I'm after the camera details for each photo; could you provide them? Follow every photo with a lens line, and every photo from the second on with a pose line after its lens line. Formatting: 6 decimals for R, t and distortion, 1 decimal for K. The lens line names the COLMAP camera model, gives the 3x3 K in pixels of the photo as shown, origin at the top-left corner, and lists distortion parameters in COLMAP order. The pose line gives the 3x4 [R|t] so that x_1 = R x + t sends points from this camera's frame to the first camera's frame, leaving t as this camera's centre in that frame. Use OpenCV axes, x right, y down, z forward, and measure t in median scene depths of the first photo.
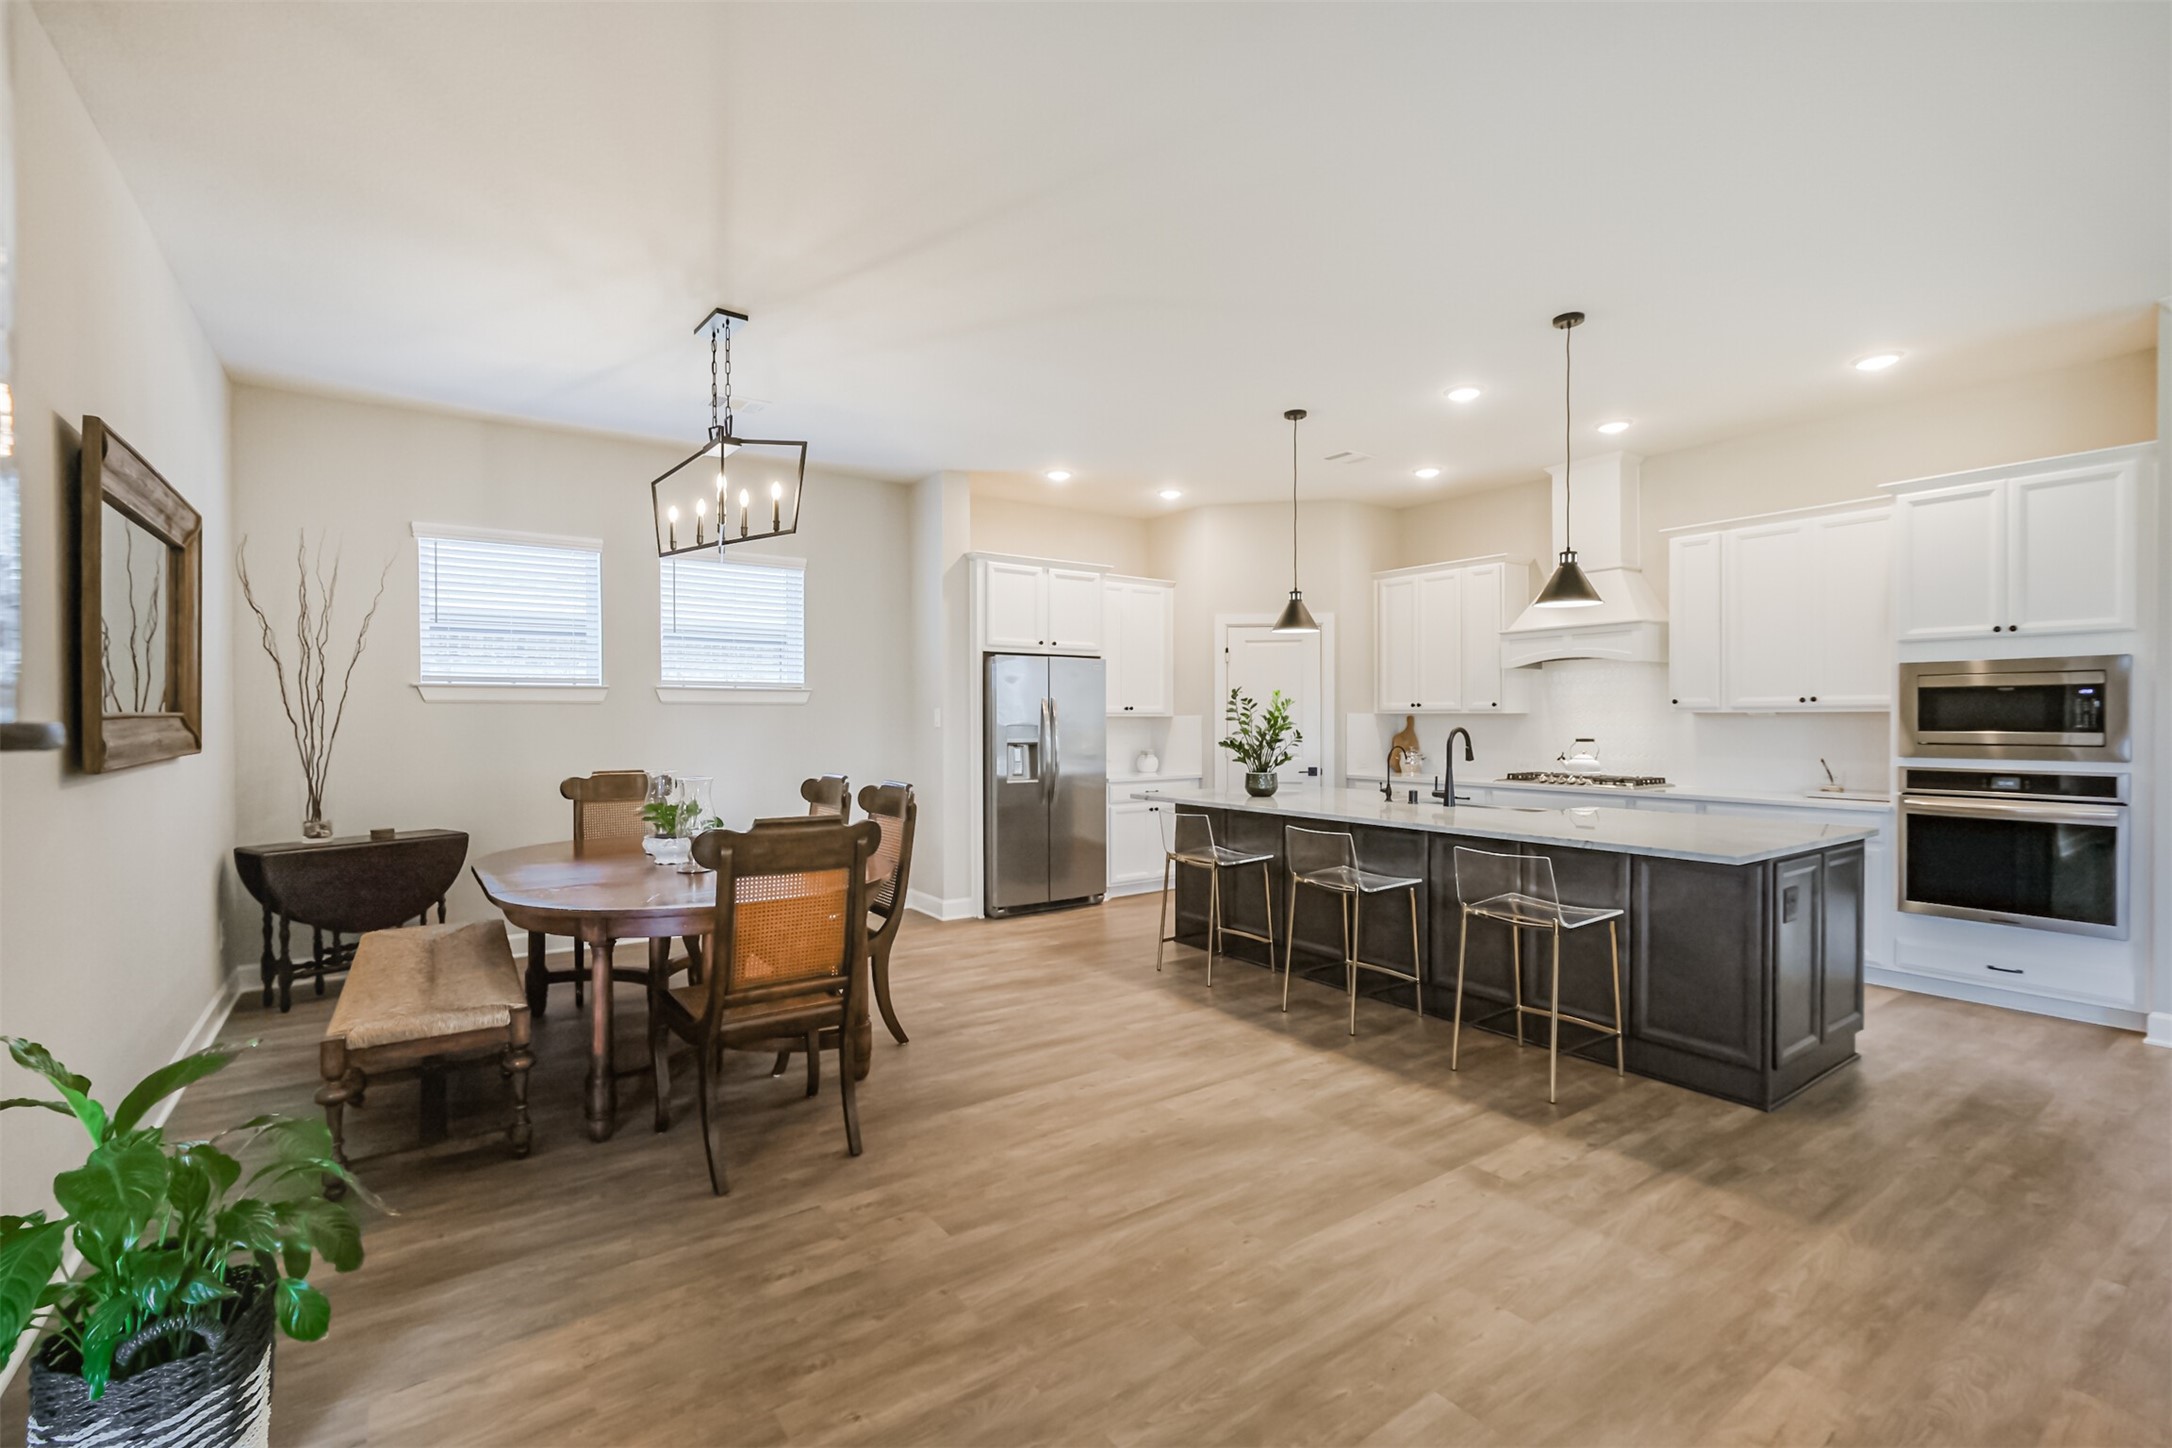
lens RADIAL K [[954.8, 0, 1088.6], [0, 954.8, 726.7], [0, 0, 1]] dist [0.002159, 0.000125]
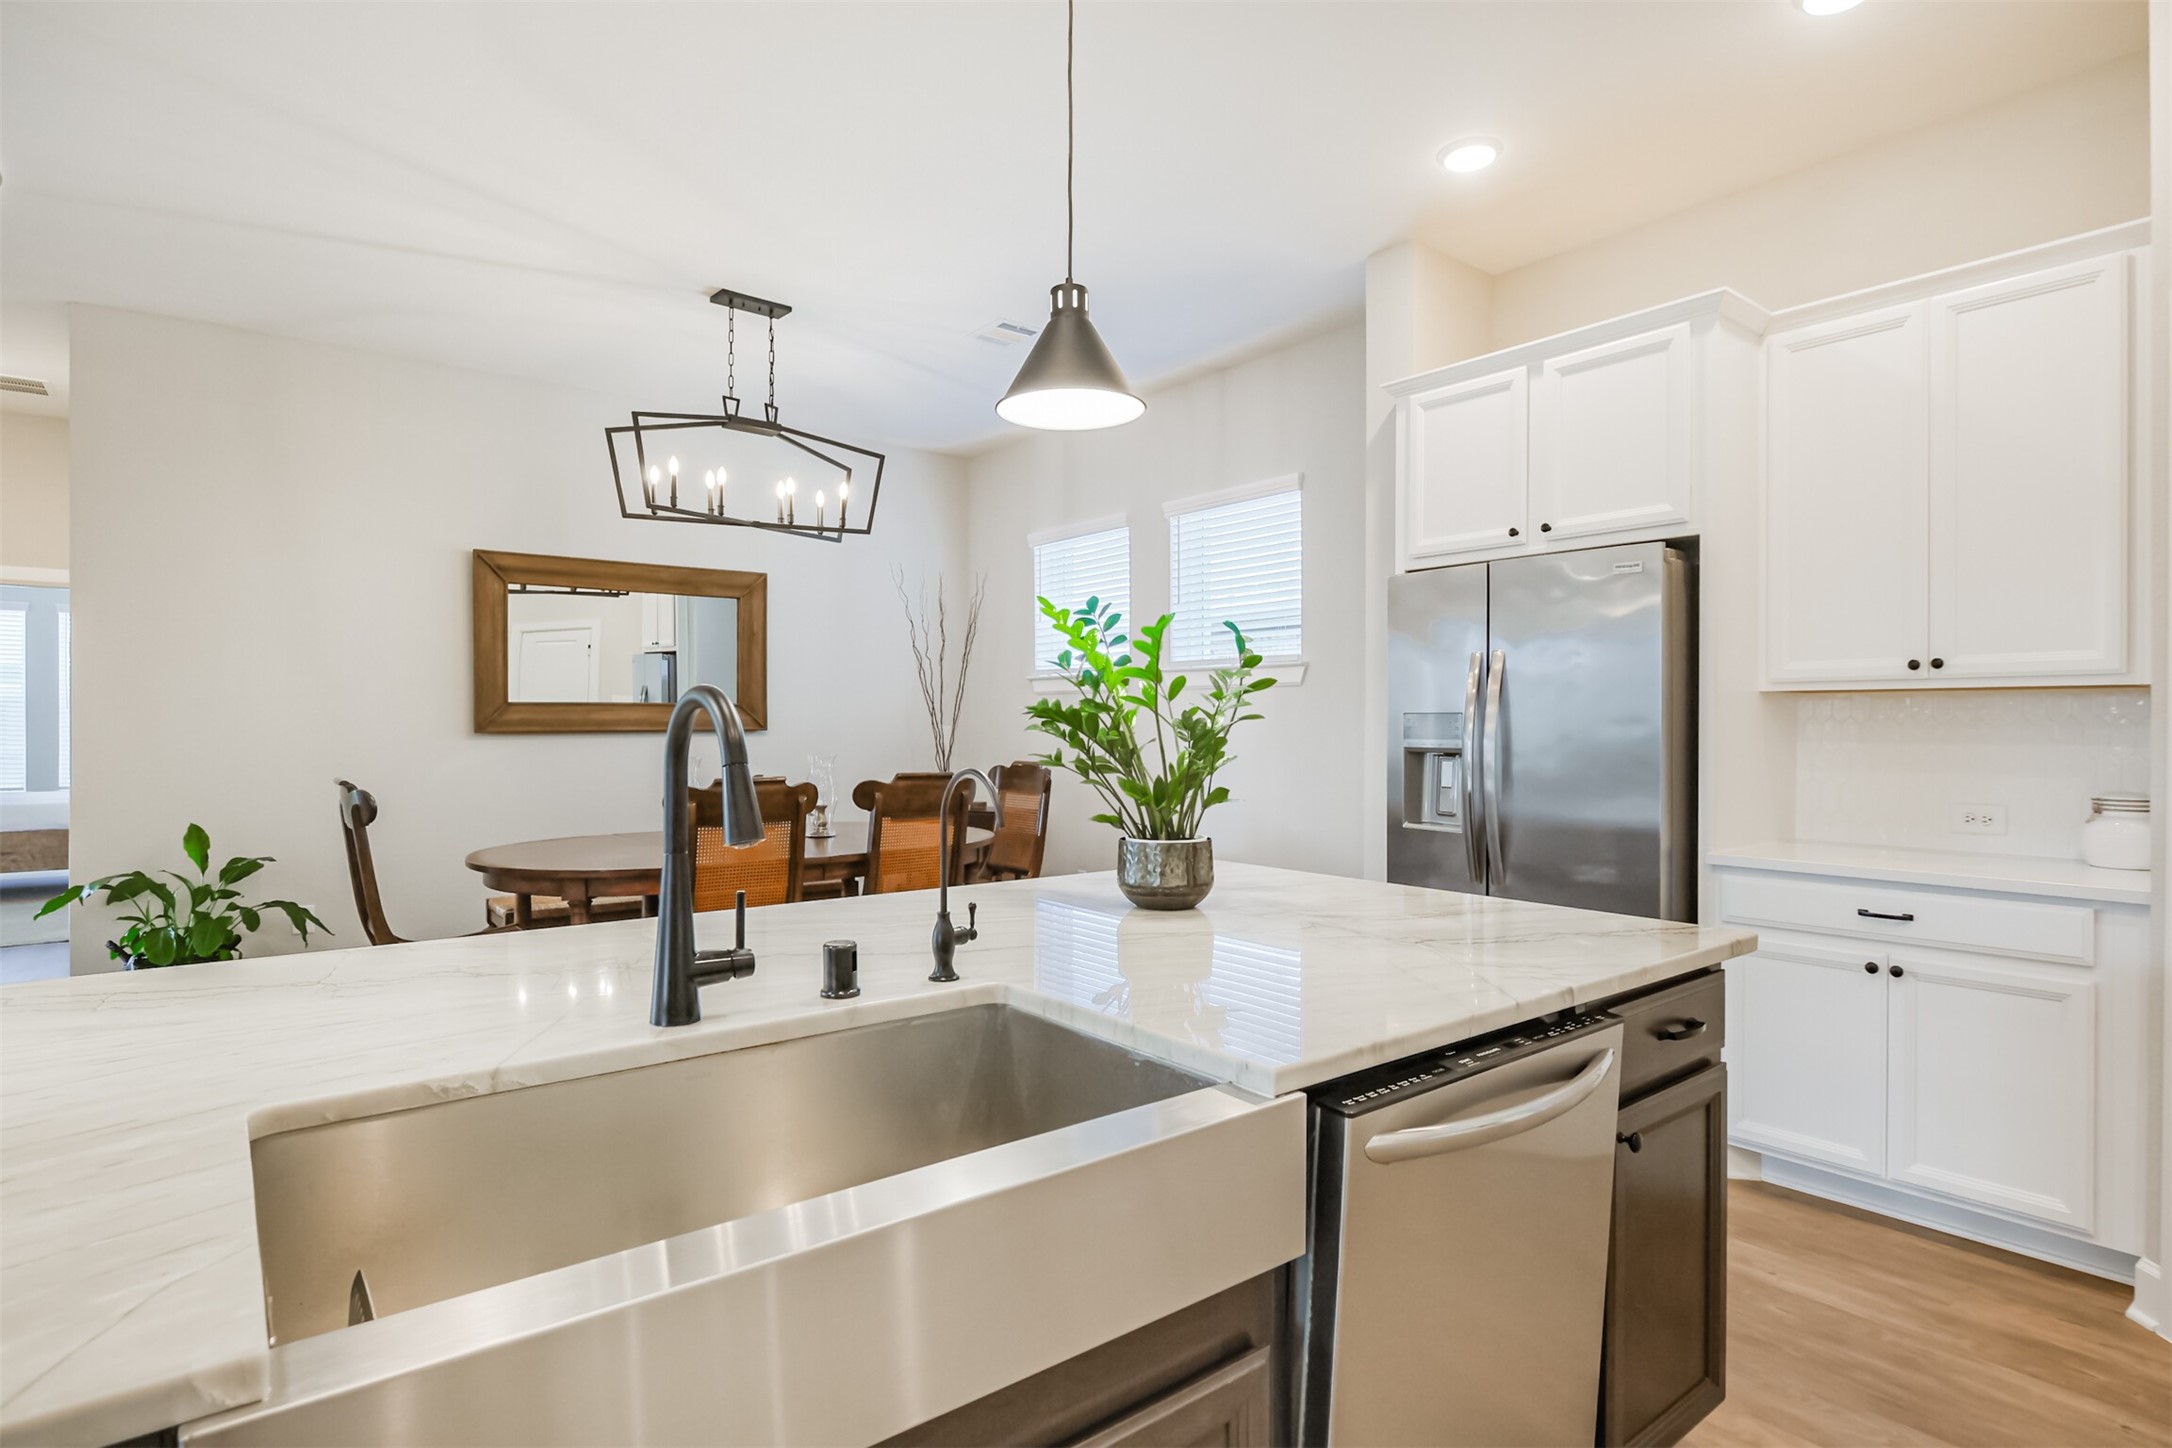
lens RADIAL K [[1109.6, 0, 1096.7], [0, 1109.6, 729.9], [0, 0, 1]] dist [-0.001742, -0.001730]
pose [[0.061131, 0.006493, -0.998109, 0.587696], [-0.011454, 0.999918, 0.005803, 0.007337], [0.998064, 0.011078, 0.061201, 0.966316]]
